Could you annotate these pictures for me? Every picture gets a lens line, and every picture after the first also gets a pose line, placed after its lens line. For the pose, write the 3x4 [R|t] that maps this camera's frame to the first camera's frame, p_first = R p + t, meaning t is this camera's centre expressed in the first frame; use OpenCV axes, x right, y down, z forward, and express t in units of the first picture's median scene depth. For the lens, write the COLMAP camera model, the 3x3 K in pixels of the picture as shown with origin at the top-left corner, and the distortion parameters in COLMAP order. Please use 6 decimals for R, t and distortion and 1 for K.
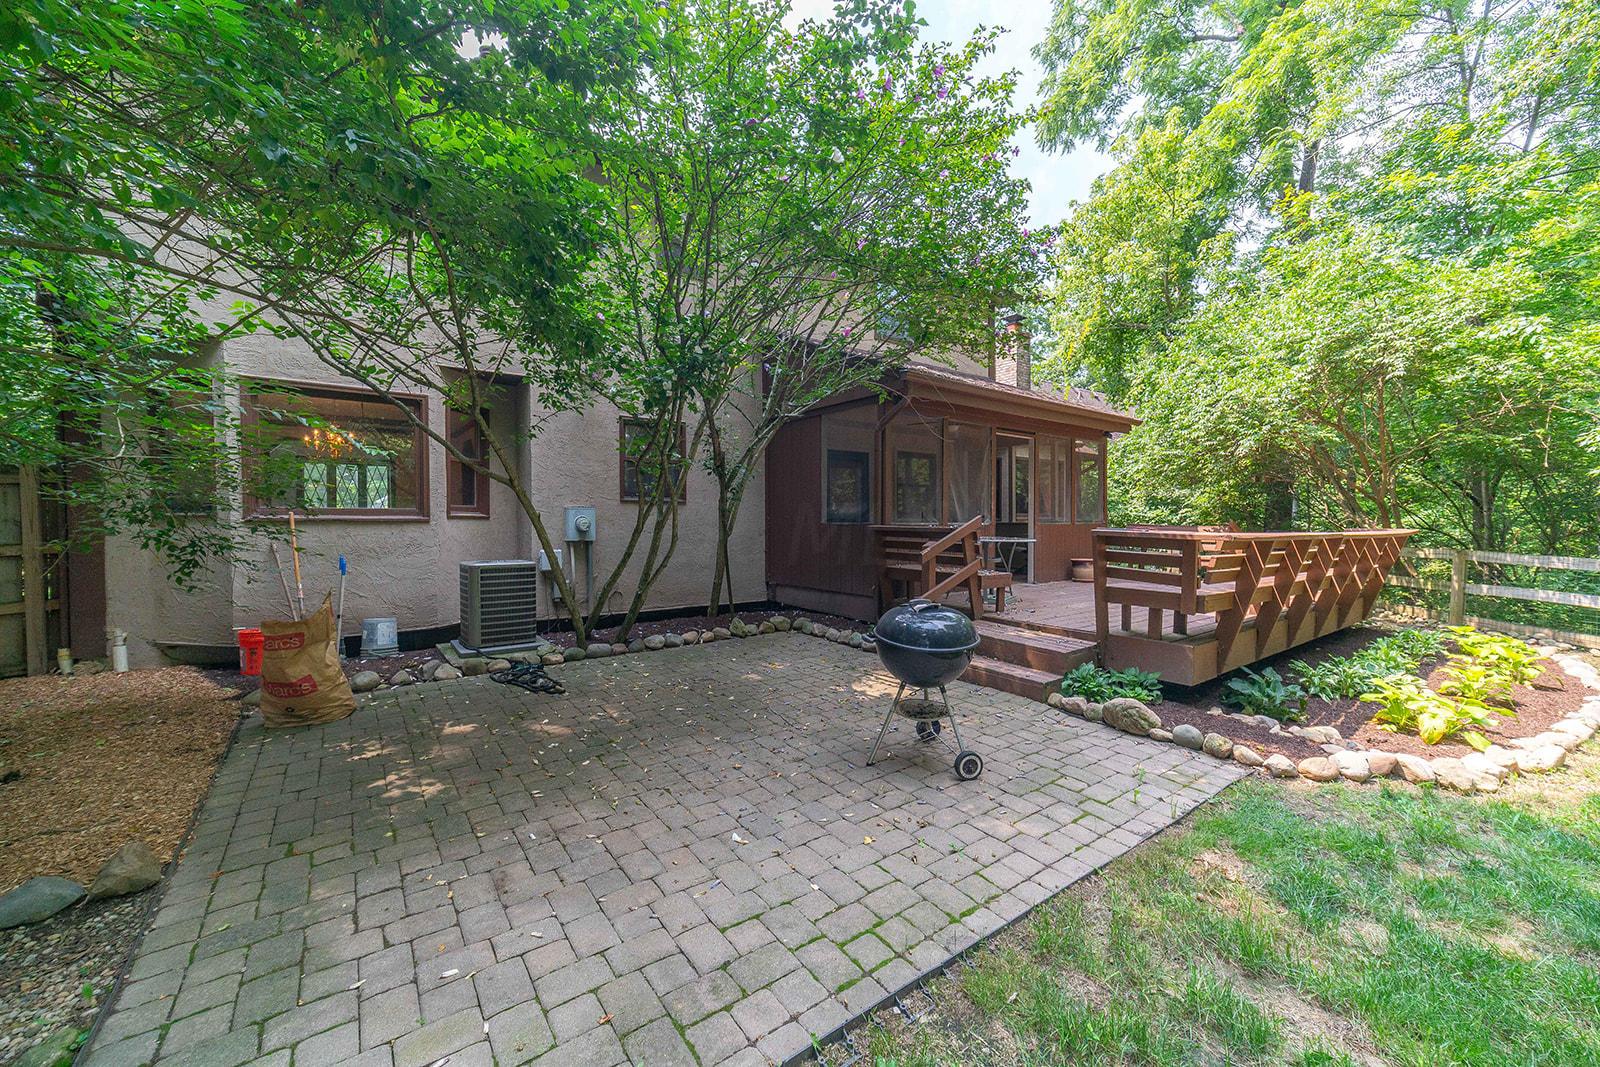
lens RADIAL K [[615.4, 0, 794.6], [0, 615.4, 525.2], [0, 0, 1]] dist [0.000375, 0.000128]
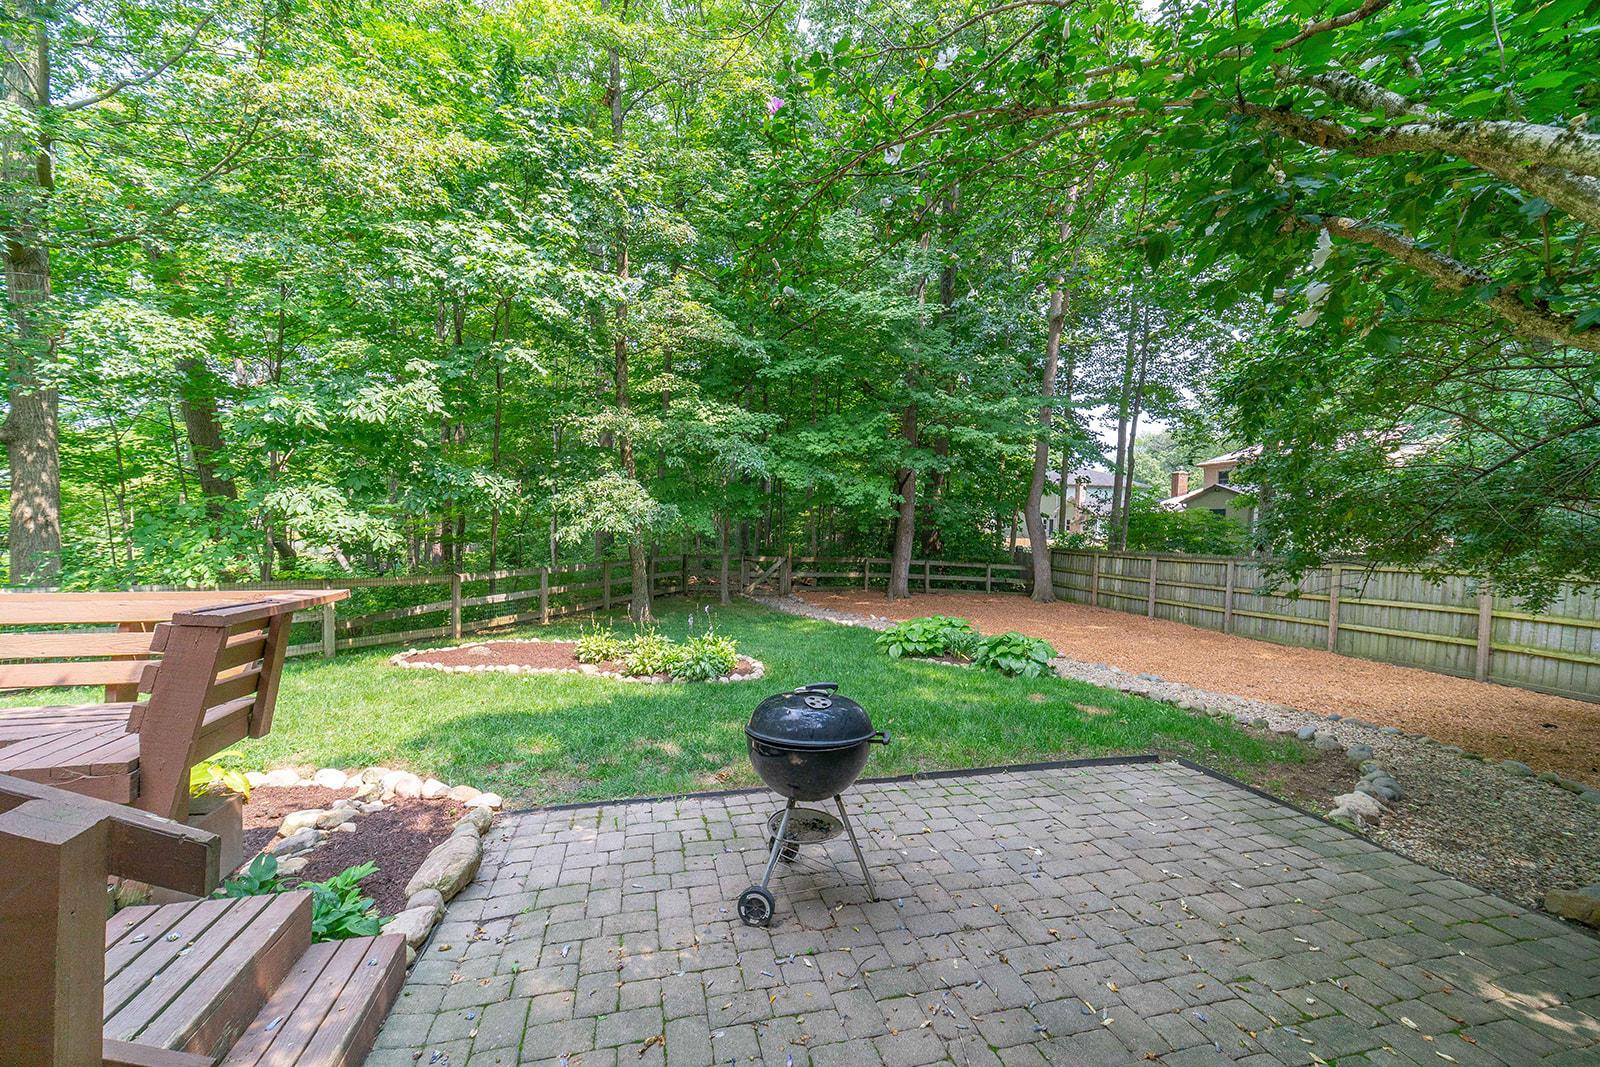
lens RADIAL K [[631.5, 0, 802.7], [0, 631.5, 536.1], [0, 0, 1]] dist [-0.001116, 0.001645]
pose [[-0.933588, -0.033787, 0.356751, -0.060924], [-0.024803, 0.999250, 0.029731, -0.093583], [-0.357488, 0.018908, -0.933726, 1.668951]]
